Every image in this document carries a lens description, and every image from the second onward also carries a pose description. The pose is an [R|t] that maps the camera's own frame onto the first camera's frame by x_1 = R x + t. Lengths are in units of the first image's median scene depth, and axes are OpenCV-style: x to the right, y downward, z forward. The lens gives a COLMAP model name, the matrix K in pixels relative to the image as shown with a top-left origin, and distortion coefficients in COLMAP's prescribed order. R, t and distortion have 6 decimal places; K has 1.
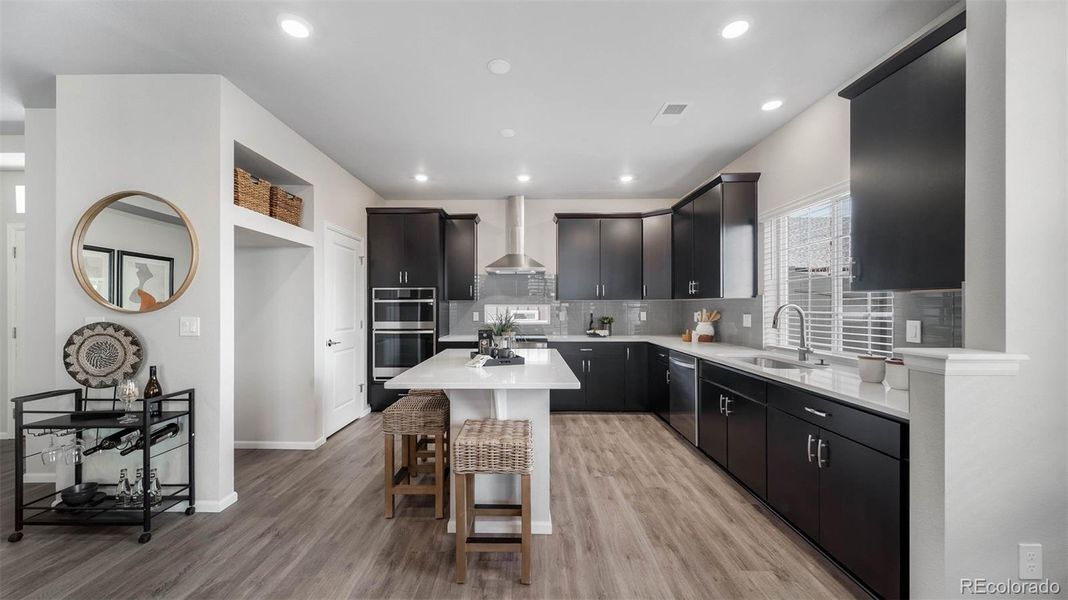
lens RADIAL K [[380.1, 0, 523.5], [0, 380.1, 307.5], [0, 0, 1]] dist [0.000884, -0.000226]
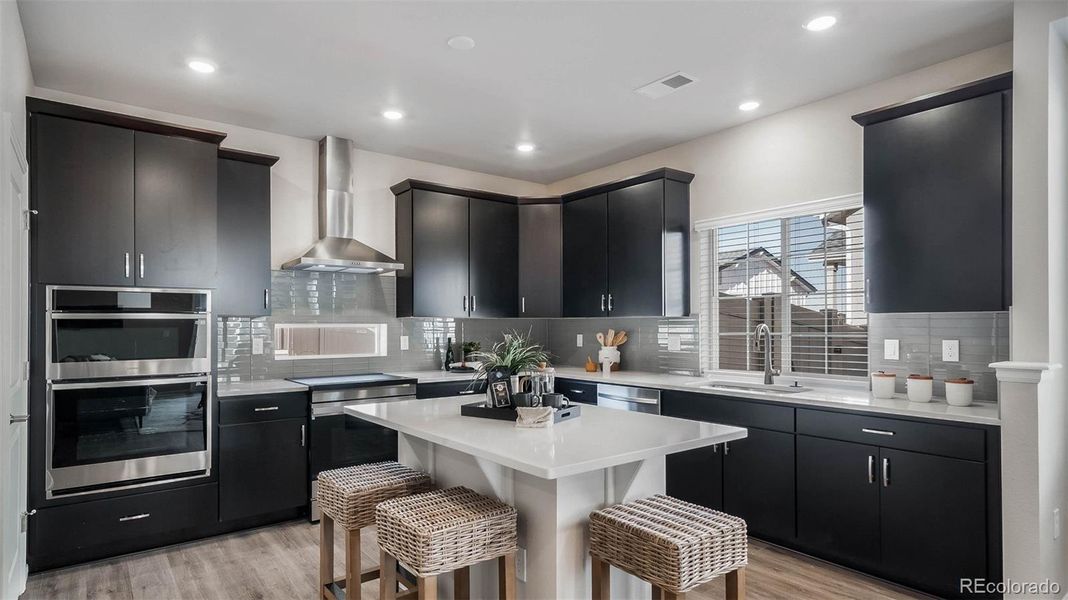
lens RADIAL K [[568.2, 0, 514.9], [0, 568.2, 323.0], [0, 0, 1]] dist [0.004135, 0.000670]
pose [[0.793271, 0.002895, 0.608862, -0.607361], [0.002700, 0.999962, -0.008272, -0.002313], [-0.608863, 0.008206, 0.793233, 0.261491]]
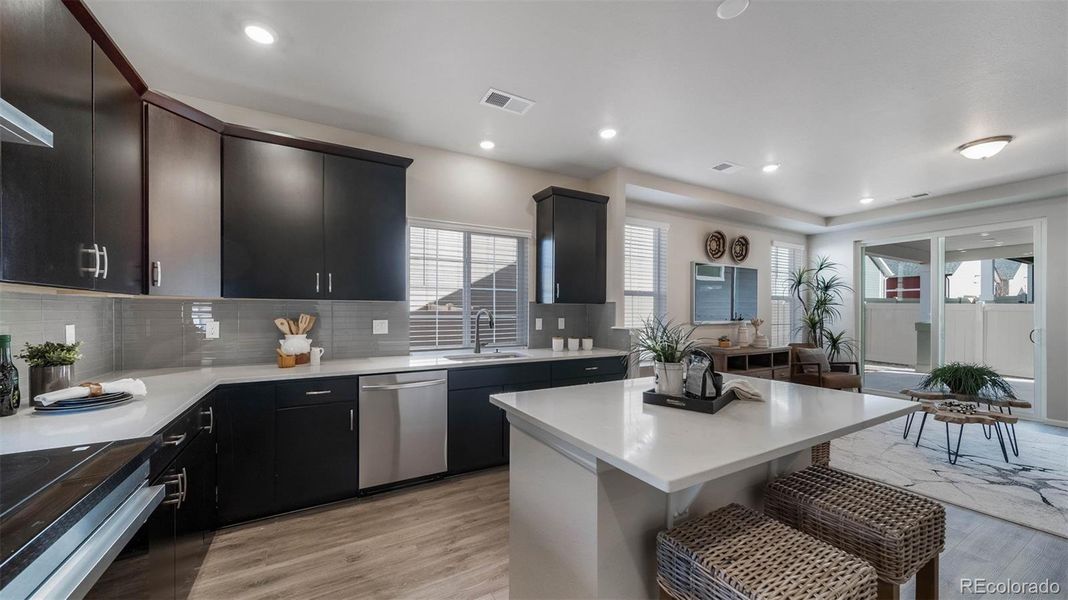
lens RADIAL K [[380.1, 0, 523.5], [0, 380.1, 307.5], [0, 0, 1]] dist [0.000884, -0.000226]
pose [[-0.488632, 0.007399, 0.872459, -0.460079], [0.001775, 0.999970, -0.007487, -0.004972], [-0.872488, -0.002110, -0.488630, 1.468683]]
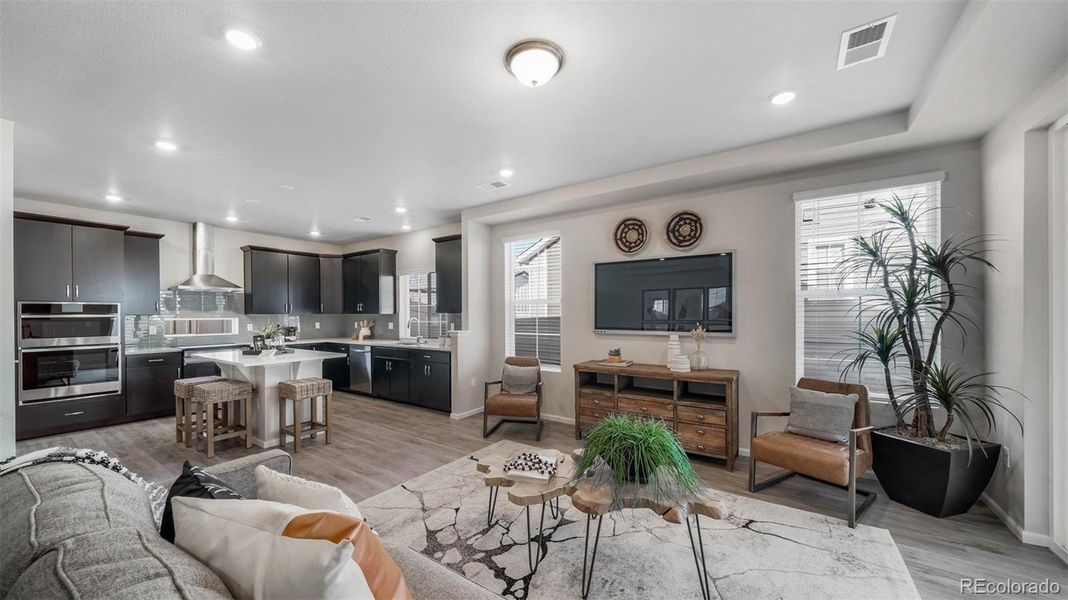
lens RADIAL K [[379.3, 0, 524.0], [0, 379.3, 314.7], [0, 0, 1]] dist [0.001168, -0.000127]
pose [[0.565785, -0.002935, 0.824548, -0.755016], [0.007962, 0.999966, -0.001904, -0.015617], [-0.824515, 0.007642, 0.565789, -0.780693]]
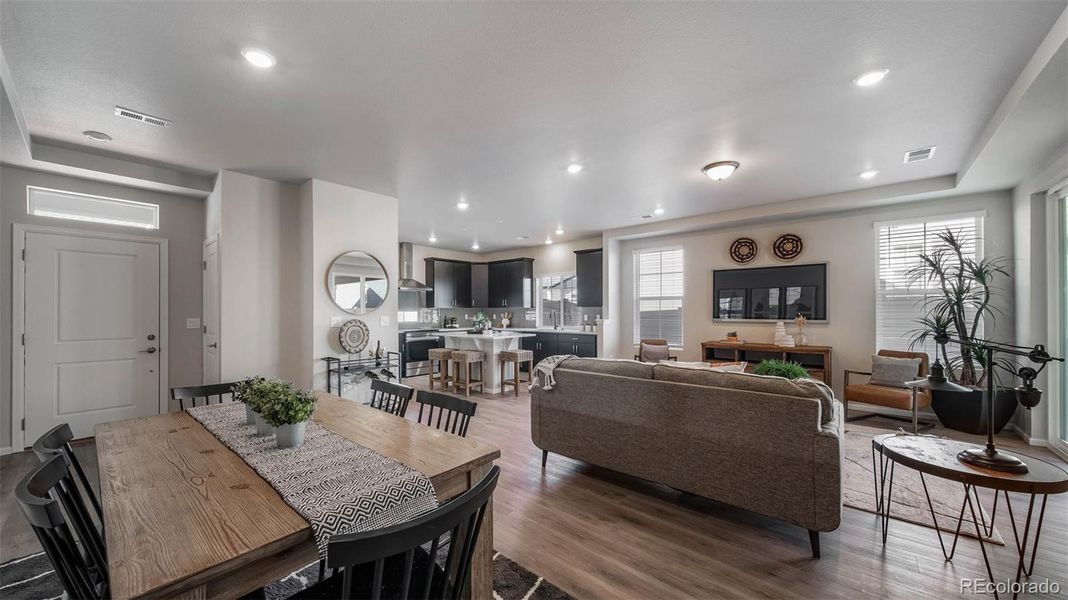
lens RADIAL K [[385.3, 0, 520.3], [0, 385.3, 310.0], [0, 0, 1]] dist [0.001521, 0.000019]
pose [[0.658889, 0.002123, 0.752237, -1.661479], [0.004466, 0.999967, -0.006734, 0.007160], [-0.752227, 0.007797, 0.658858, -0.749763]]
